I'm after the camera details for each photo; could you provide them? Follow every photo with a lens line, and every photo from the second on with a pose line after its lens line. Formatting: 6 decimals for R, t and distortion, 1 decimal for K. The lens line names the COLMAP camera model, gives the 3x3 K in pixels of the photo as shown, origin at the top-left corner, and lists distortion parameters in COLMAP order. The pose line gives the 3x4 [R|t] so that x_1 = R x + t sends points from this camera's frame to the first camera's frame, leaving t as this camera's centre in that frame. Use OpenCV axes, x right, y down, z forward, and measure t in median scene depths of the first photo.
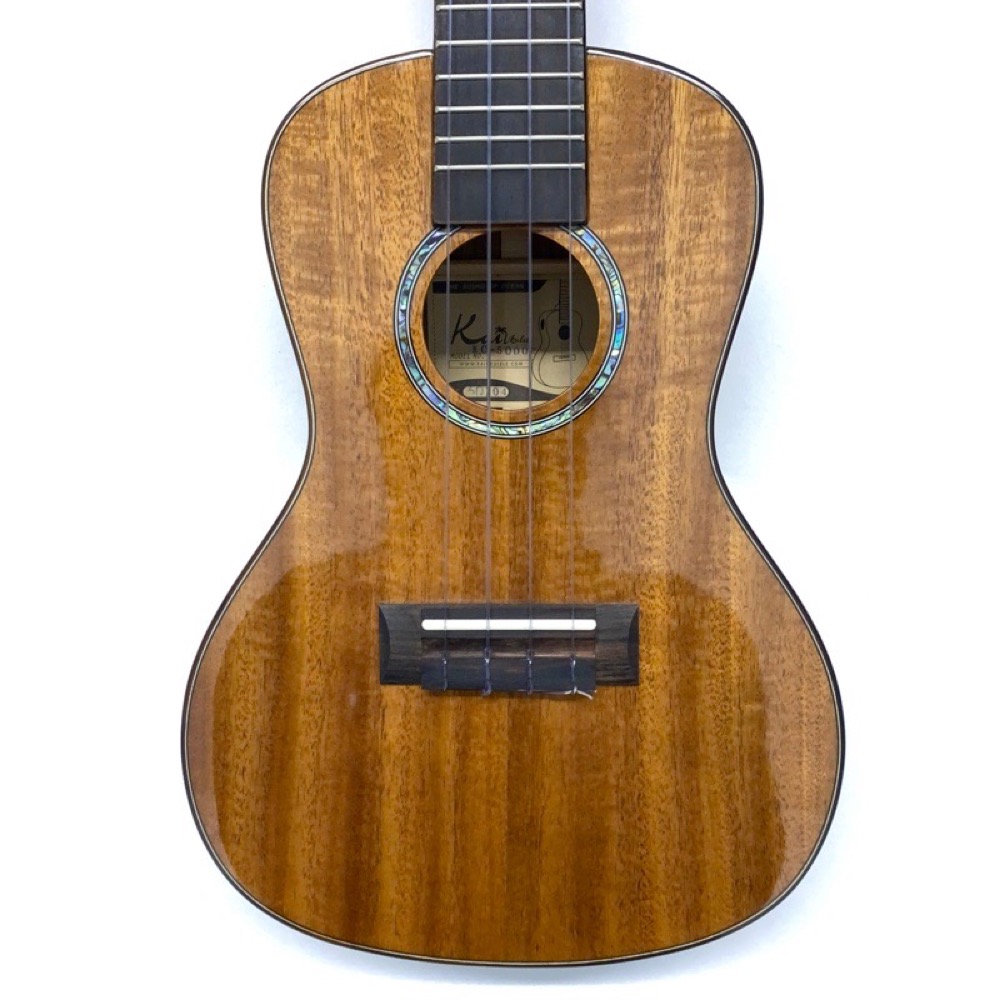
lens RADIAL K [[1013.1, 0, 500.0], [0, 1013.1, 500.0], [0, 0, 1]] dist [0.214694, -0.729025]
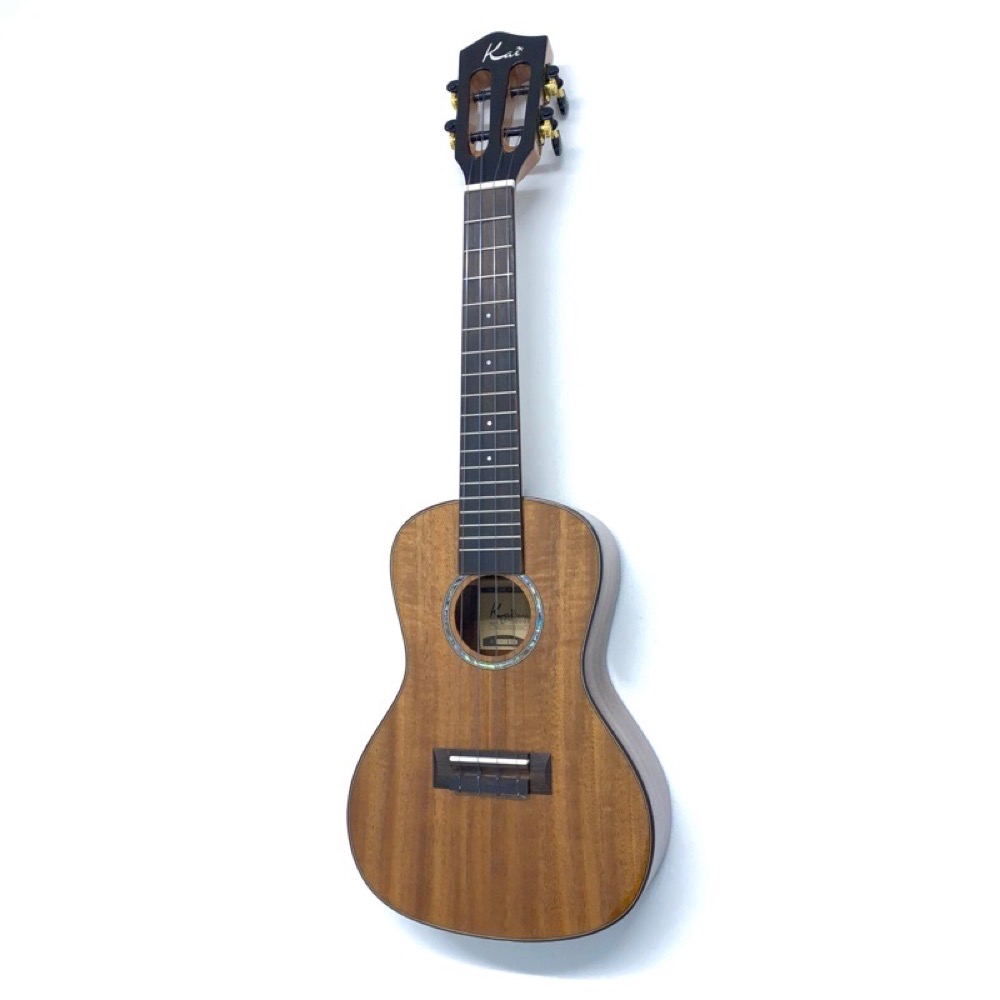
lens RADIAL K [[1013.1, 0, 500.0], [0, 1013.1, 500.0], [0, 0, 1]] dist [0.214694, -0.729025]
pose [[0.958350, -0.025295, -0.284472, 0.647170], [-0.027137, 0.983498, -0.178871, -0.028934], [0.284303, 0.179141, 0.941850, -1.087271]]
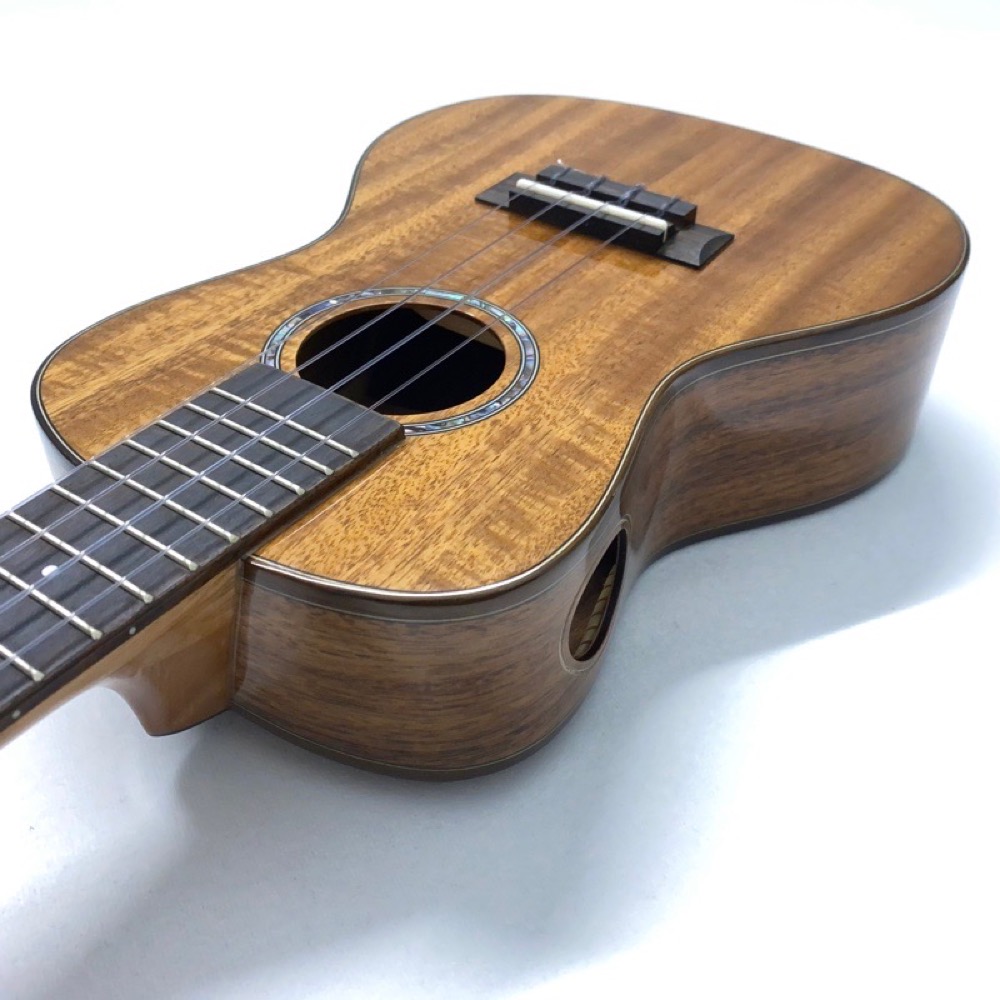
lens RADIAL K [[1013.1, 0, 500.0], [0, 1013.1, 500.0], [0, 0, 1]] dist [0.214694, -0.729025]
pose [[-0.822460, -0.362932, 0.437995, -0.466885], [0.566261, -0.595396, 0.569958, -0.677220], [0.053924, 0.716788, 0.695203, 0.494247]]
